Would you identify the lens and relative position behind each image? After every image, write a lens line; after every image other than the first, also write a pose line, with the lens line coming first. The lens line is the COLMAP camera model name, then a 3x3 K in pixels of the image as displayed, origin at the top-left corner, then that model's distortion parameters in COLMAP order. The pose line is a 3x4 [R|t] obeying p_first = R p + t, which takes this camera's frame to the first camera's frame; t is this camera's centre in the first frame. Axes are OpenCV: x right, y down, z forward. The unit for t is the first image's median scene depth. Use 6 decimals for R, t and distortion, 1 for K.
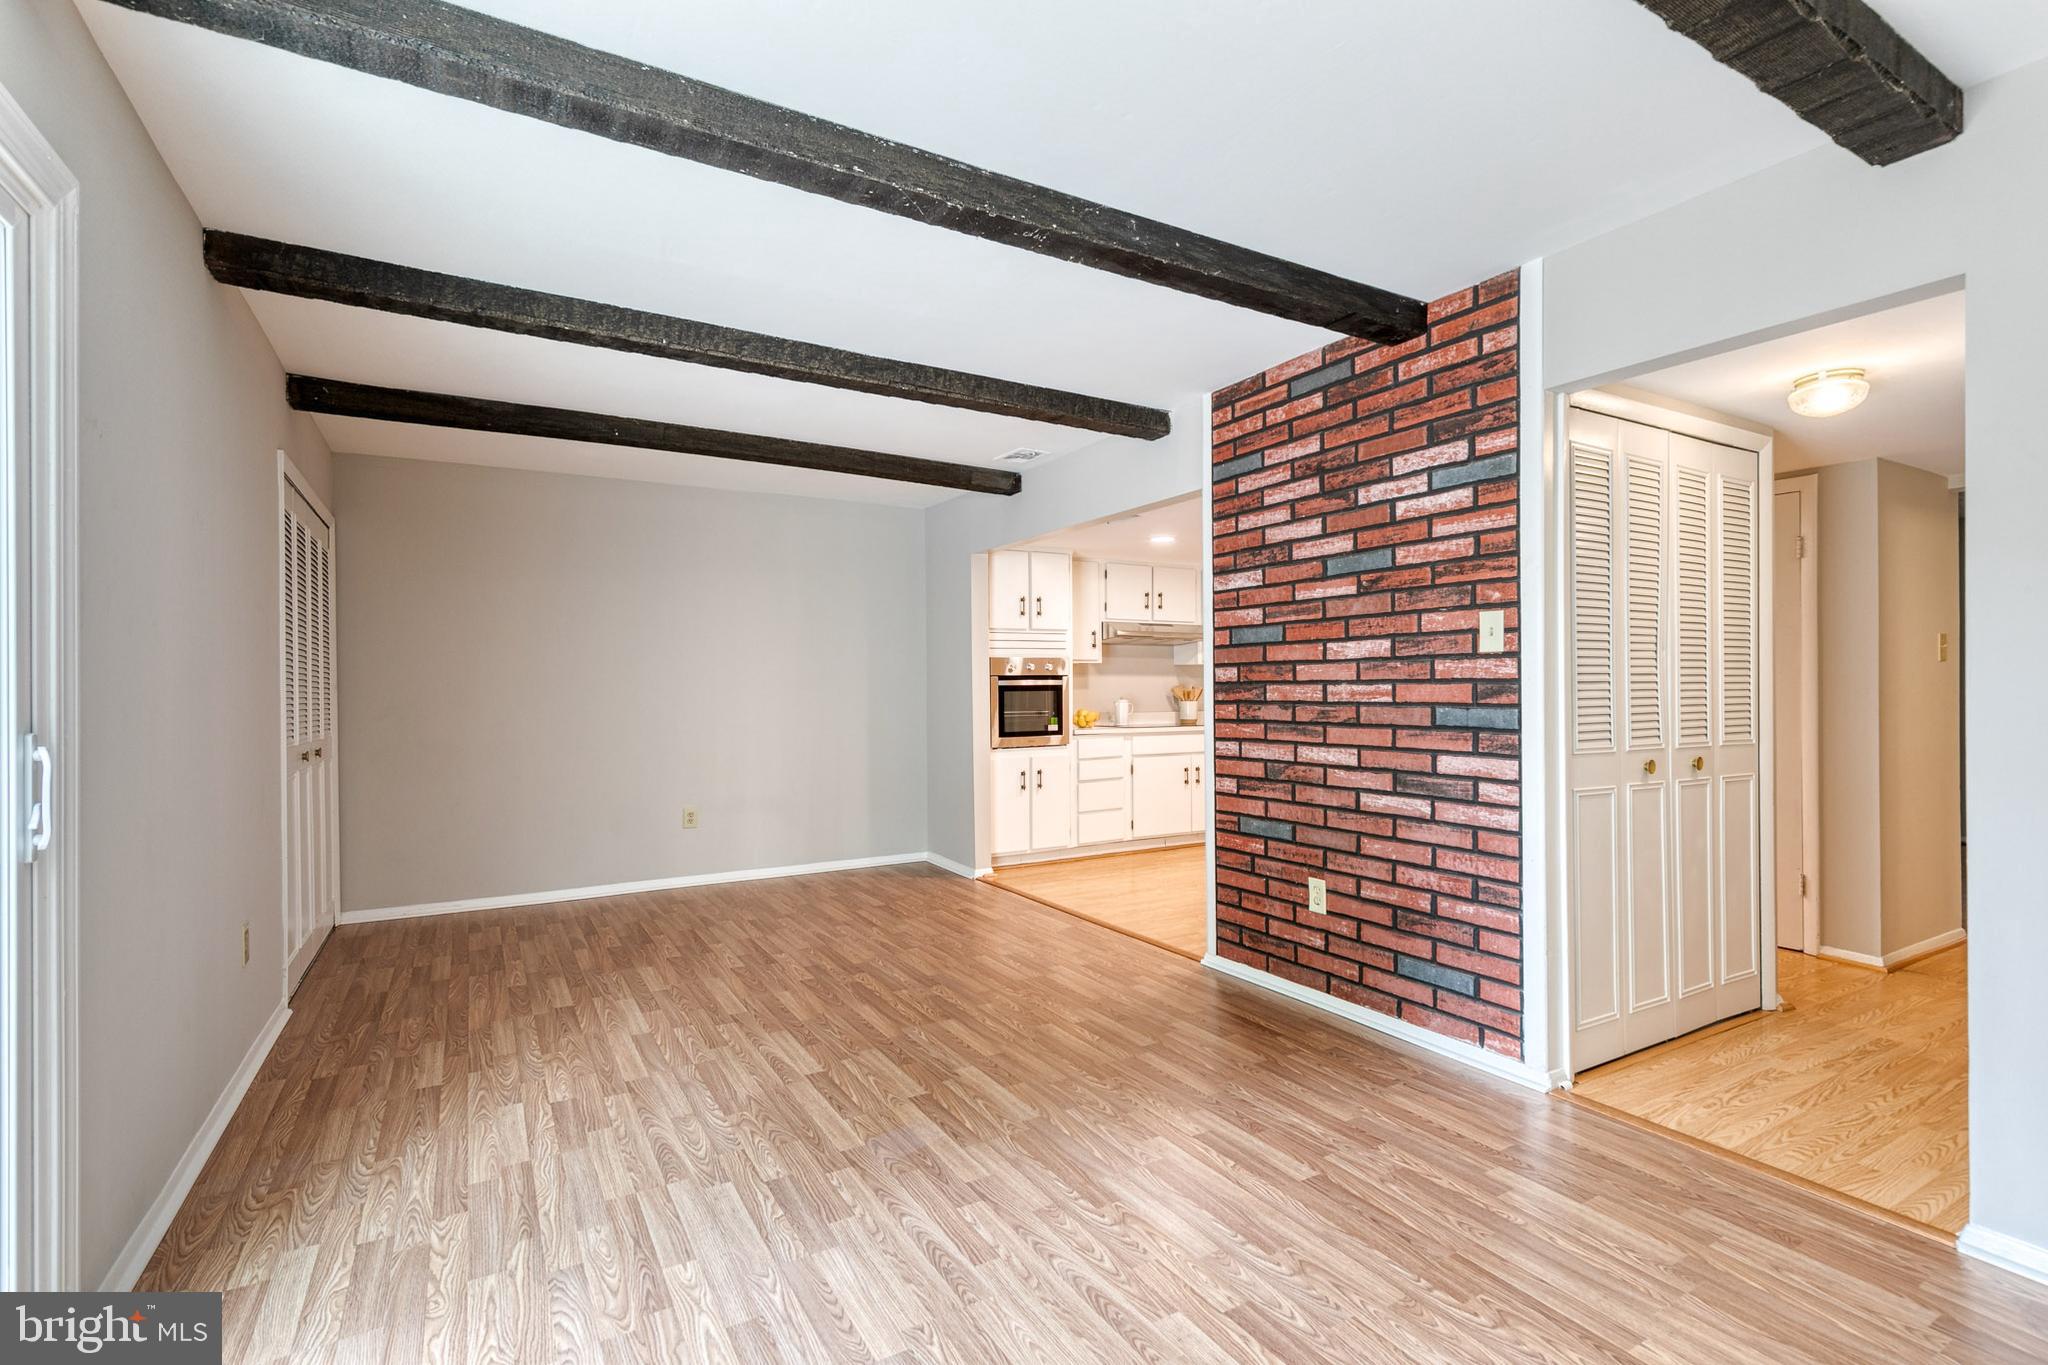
lens RADIAL K [[935.0, 0, 1019.9], [0, 935.0, 684.4], [0, 0, 1]] dist [0.011727, -0.002119]
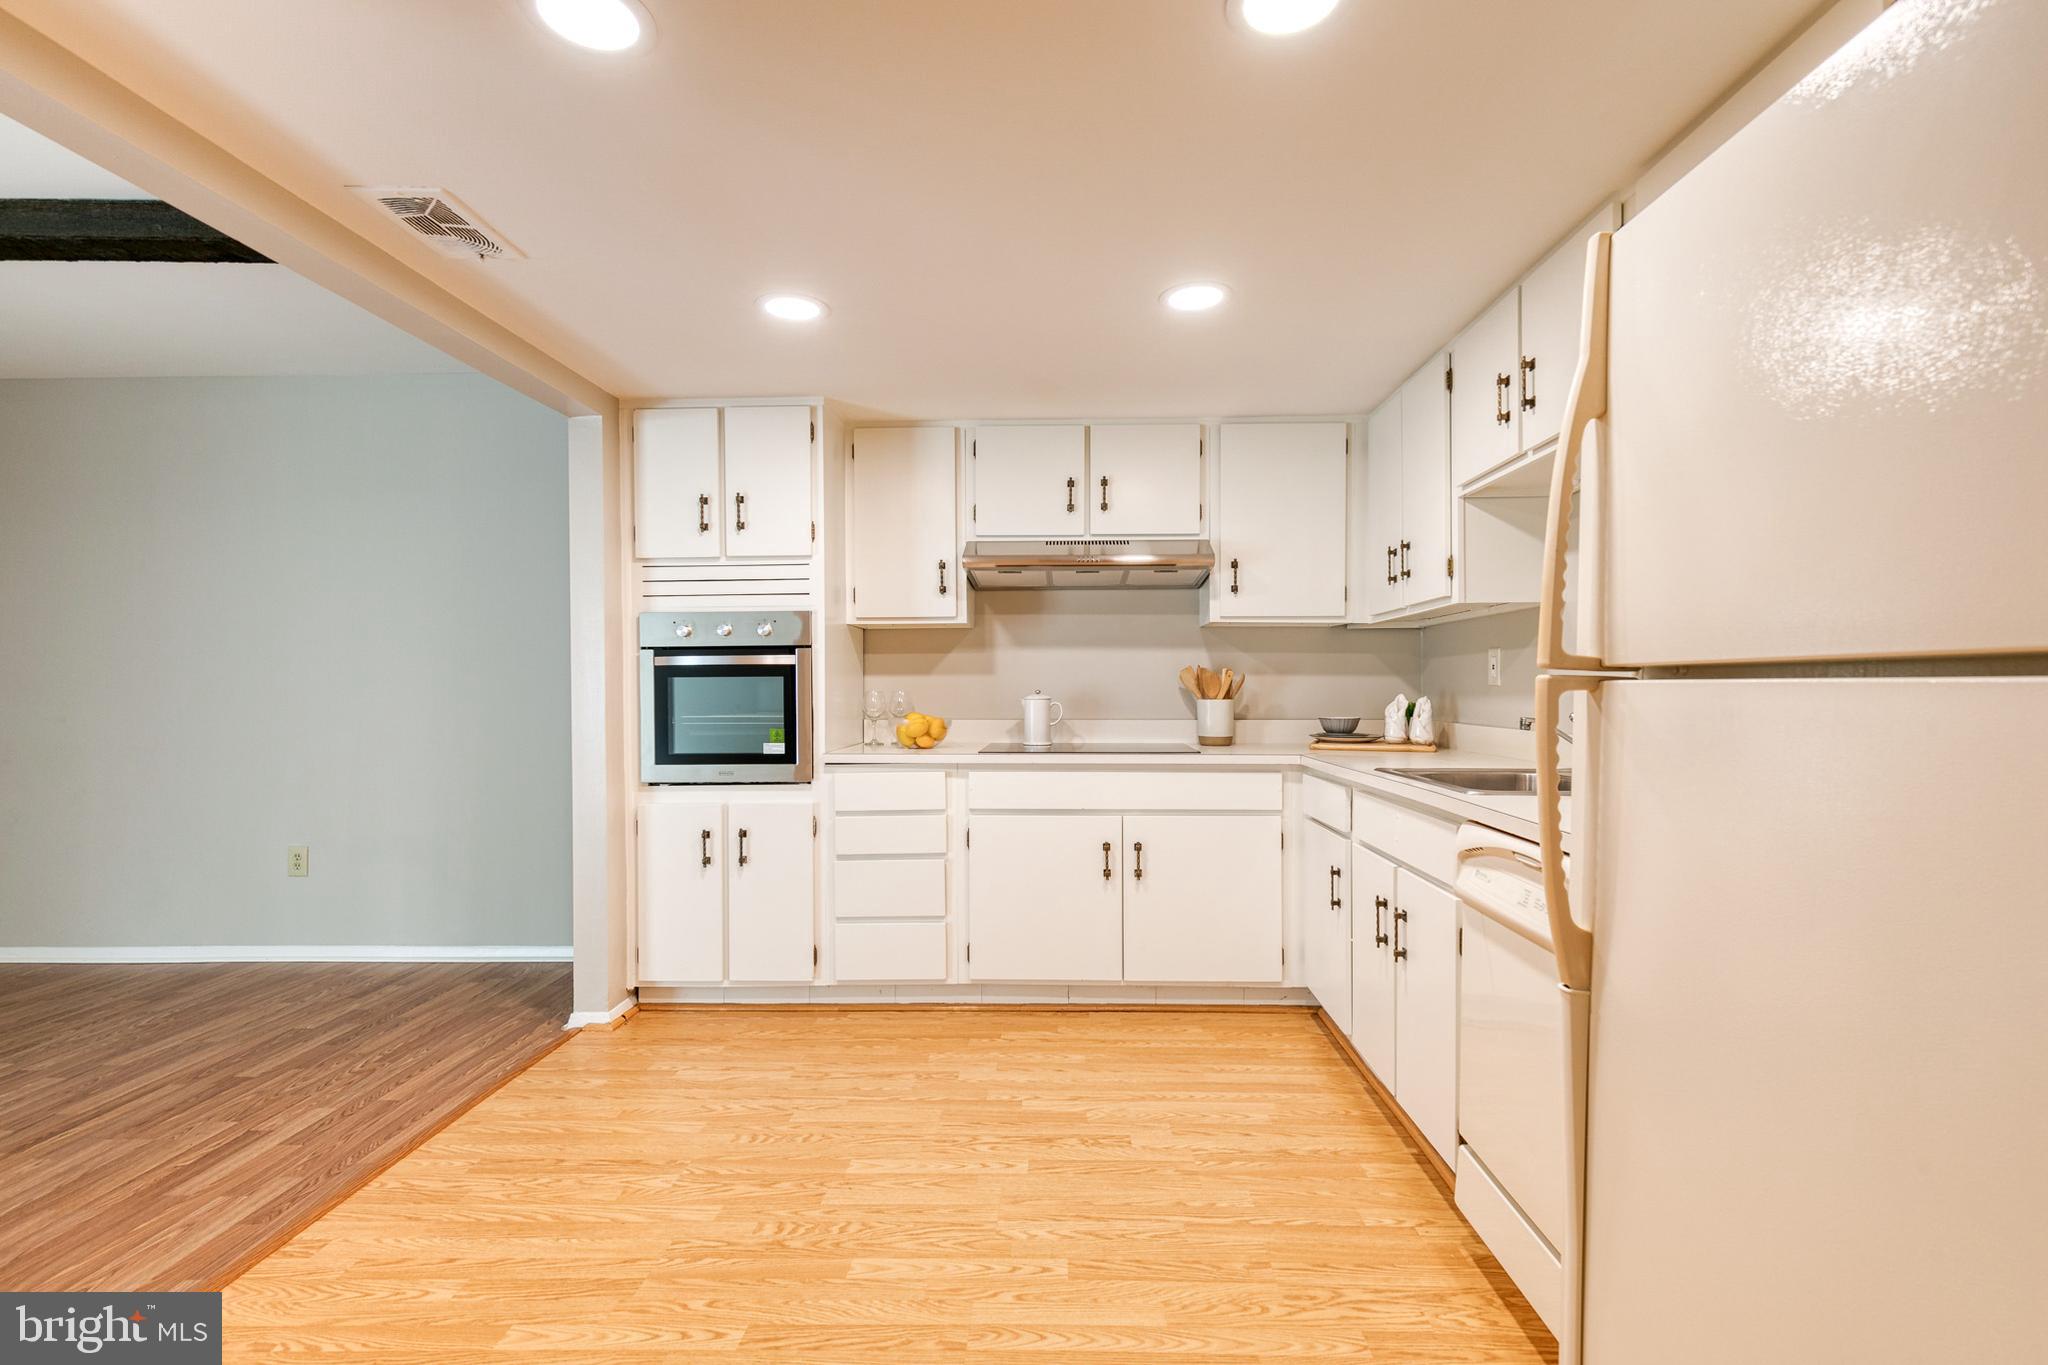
lens RADIAL K [[935.0, 0, 1044.5], [0, 935.0, 673.1], [0, 0, 1]] dist [0.011727, -0.002119]
pose [[0.846088, -0.006551, -0.533002, 0.833011], [0.003513, 0.999971, -0.006714, 0.017788], [0.533031, 0.003808, 0.846087, 1.237518]]
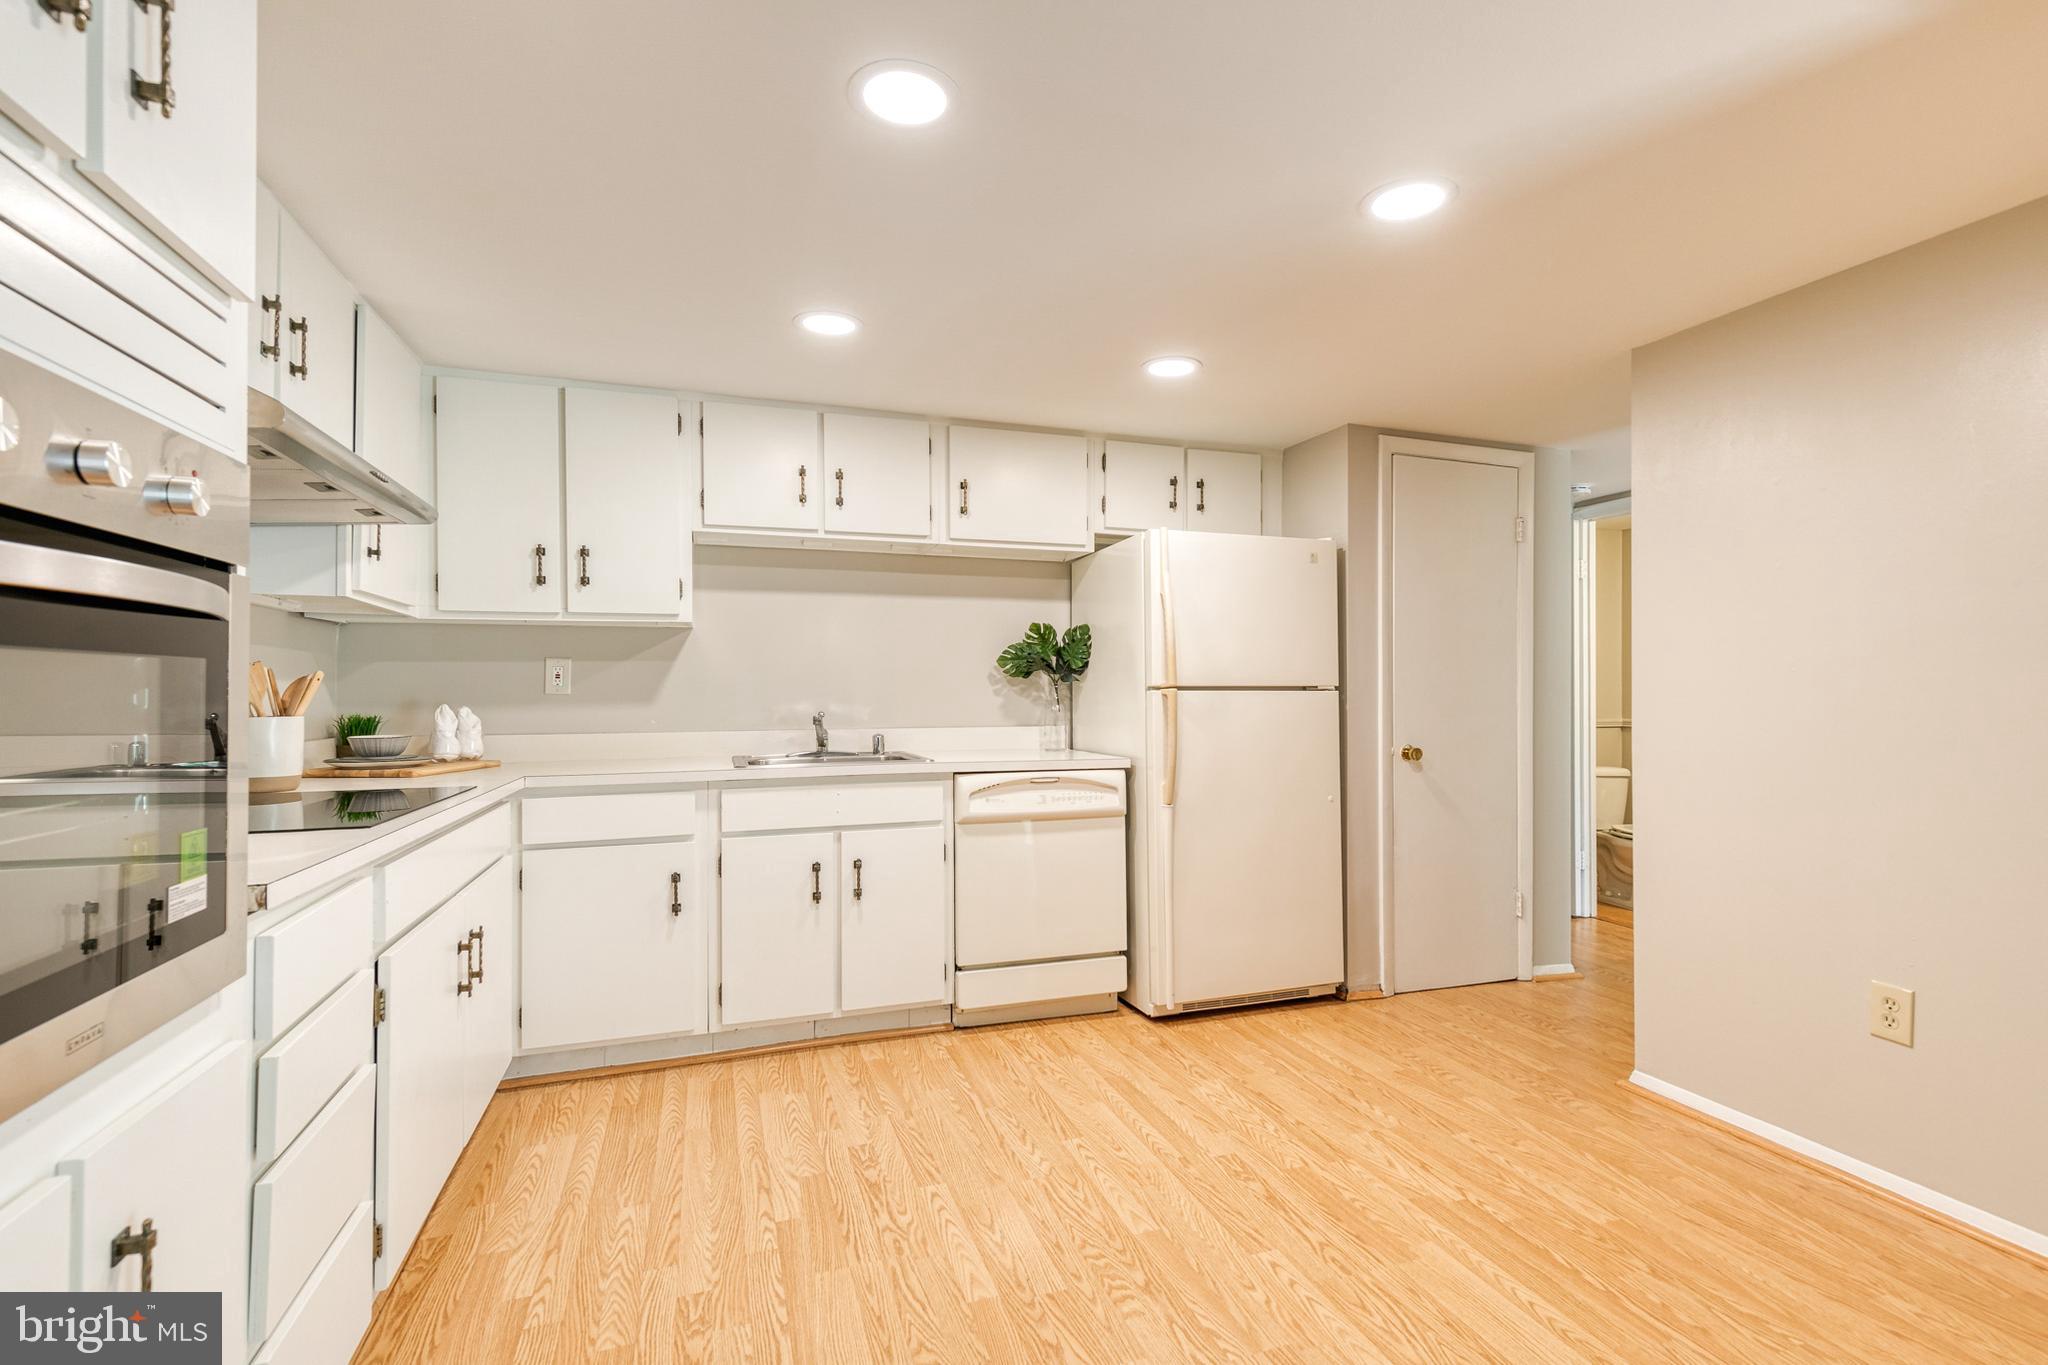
lens RADIAL K [[935.0, 0, 1031.3], [0, 935.0, 694.3], [0, 0, 1]] dist [0.011727, -0.002119]
pose [[0.190178, 0.007736, 0.981719, -0.166453], [-0.007714, 0.999950, -0.006385, 0.024778], [-0.981719, -0.006359, 0.190228, 1.606093]]
